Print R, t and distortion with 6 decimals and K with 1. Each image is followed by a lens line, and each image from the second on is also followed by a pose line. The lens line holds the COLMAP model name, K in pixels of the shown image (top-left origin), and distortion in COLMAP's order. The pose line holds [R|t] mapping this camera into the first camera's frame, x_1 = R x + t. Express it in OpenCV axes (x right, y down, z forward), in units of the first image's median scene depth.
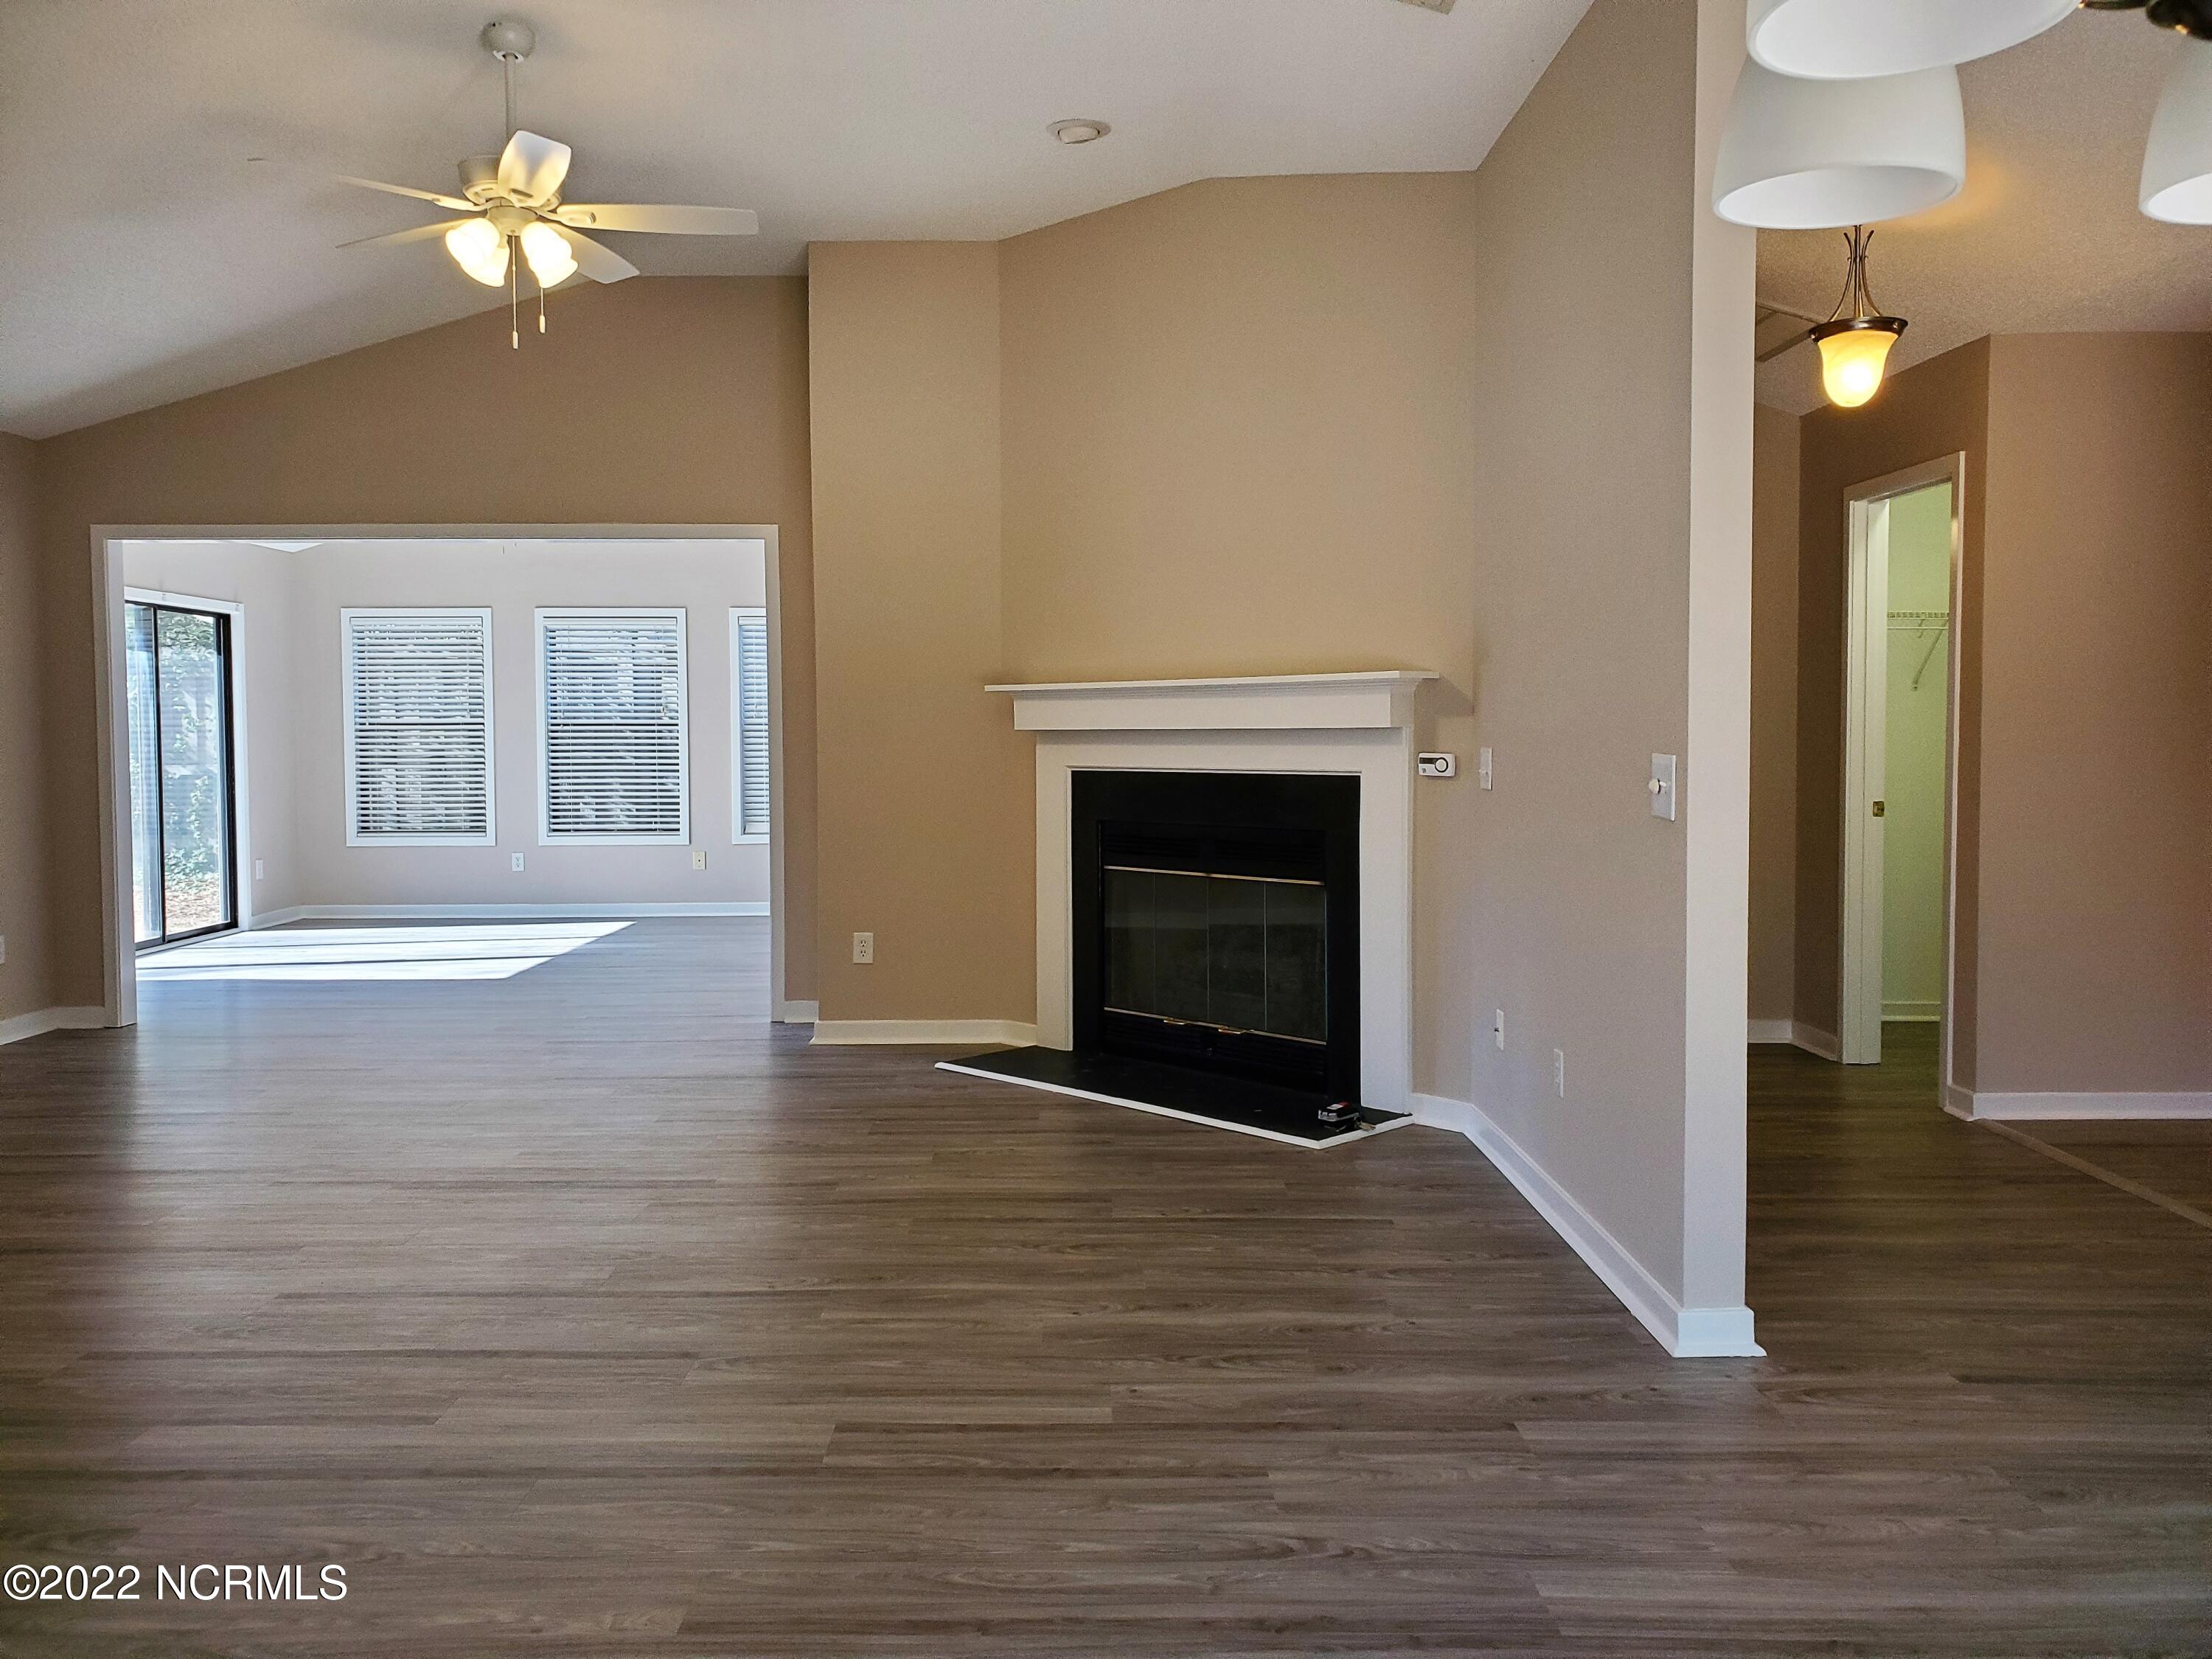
lens RADIAL K [[1694.6, 0, 1063.3], [0, 1694.6, 816.3], [0, 0, 1]] dist [0.016191, 0.008996]
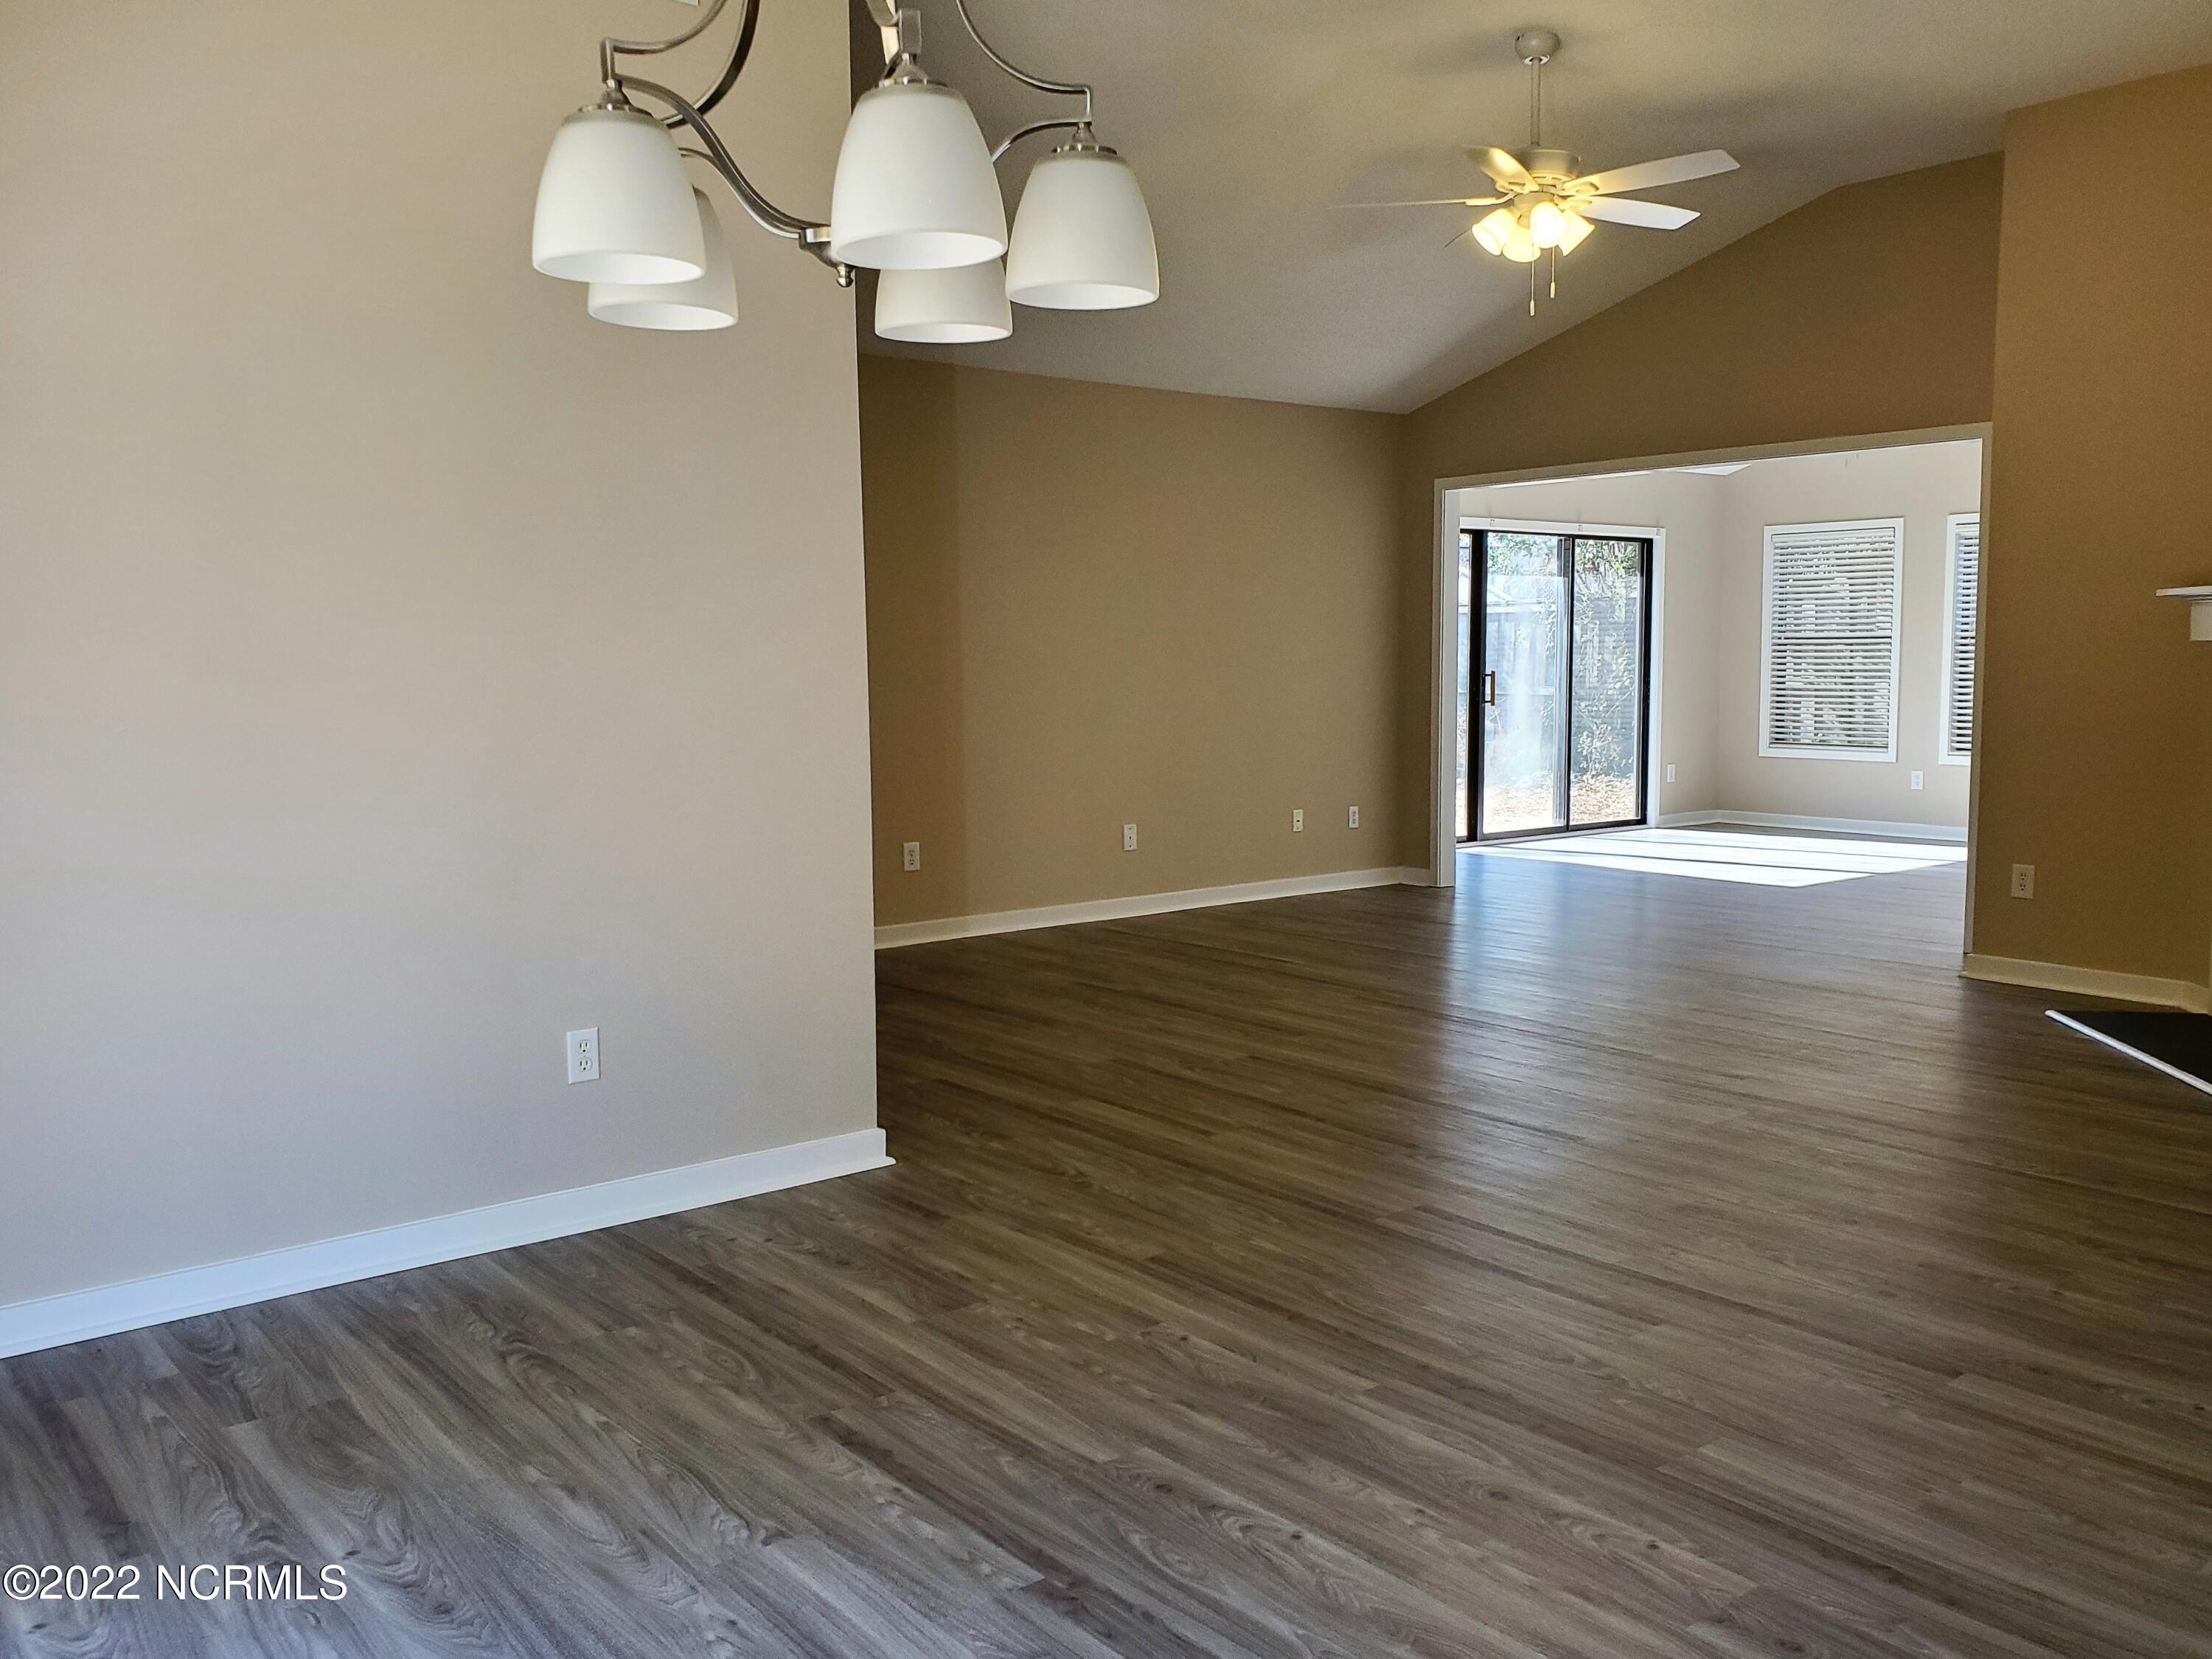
lens RADIAL K [[1772.1, 0, 1106.0], [0, 1772.1, 829.5], [0, 0, 1]] dist [0.002735, 0.004362]
pose [[0.630064, 0.076729, -0.772743, 0.264915], [-0.035250, 0.996907, 0.070246, 0.000443], [0.775743, -0.017020, 0.630819, 0.003128]]
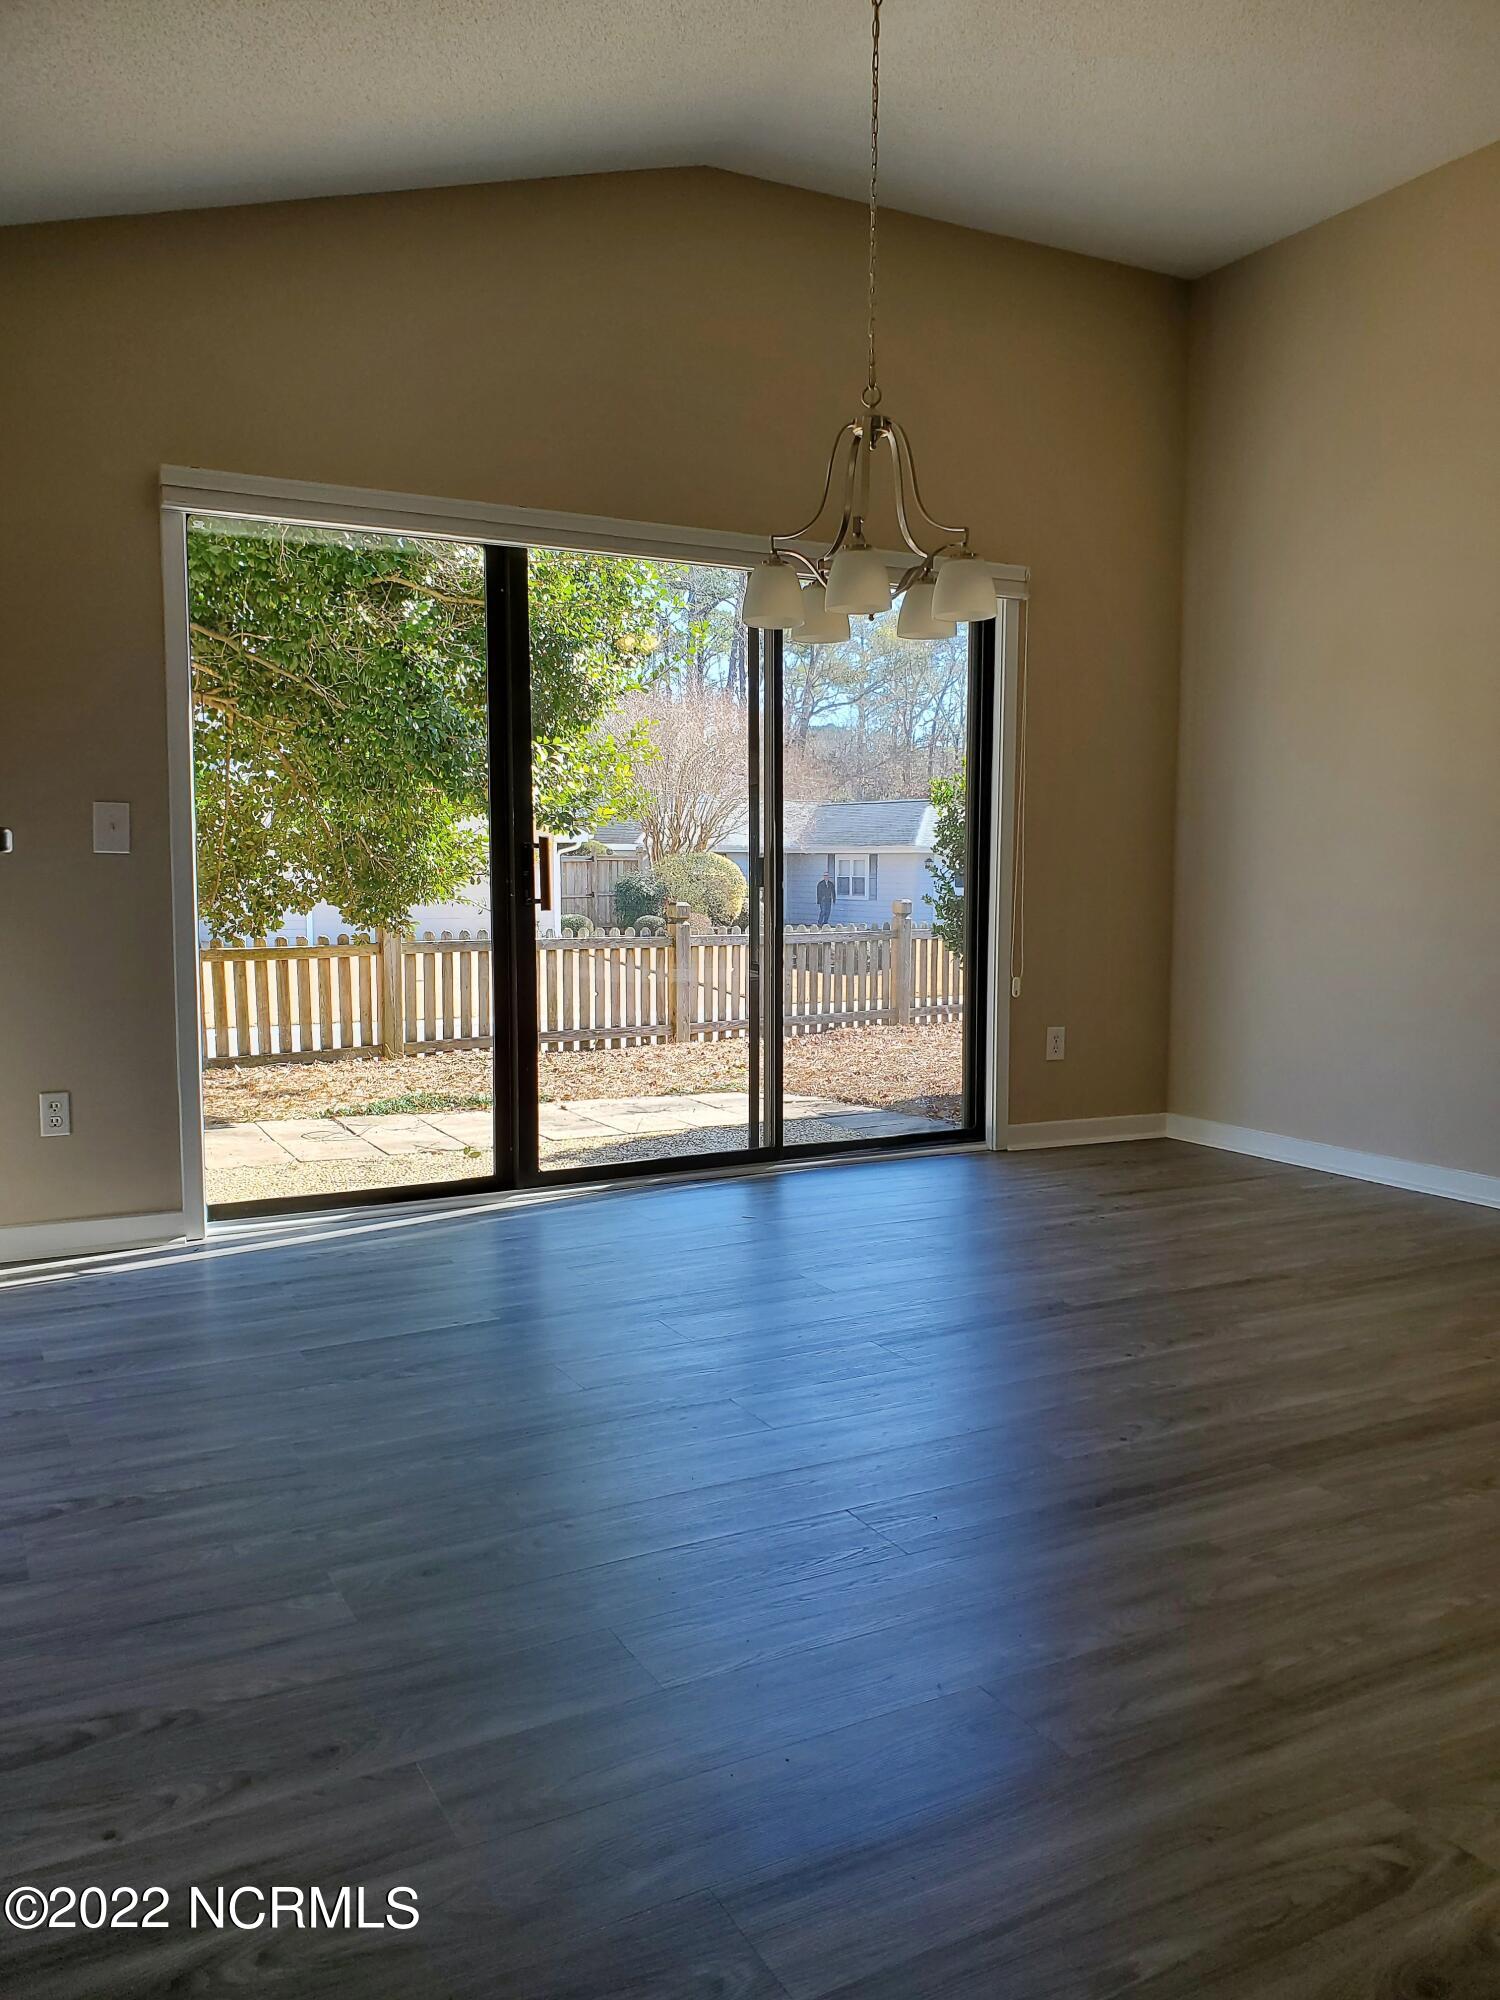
lens RADIAL K [[1532.2, 0, 750.0], [0, 1532.2, 1000.0], [0, 0, 1]] dist [0.016191, 0.008996]
pose [[-0.880615, 0.050027, -0.471184, 0.328125], [-0.015308, 0.990888, 0.133814, -0.000177], [0.473585, 0.125051, -0.871825, 0.507055]]
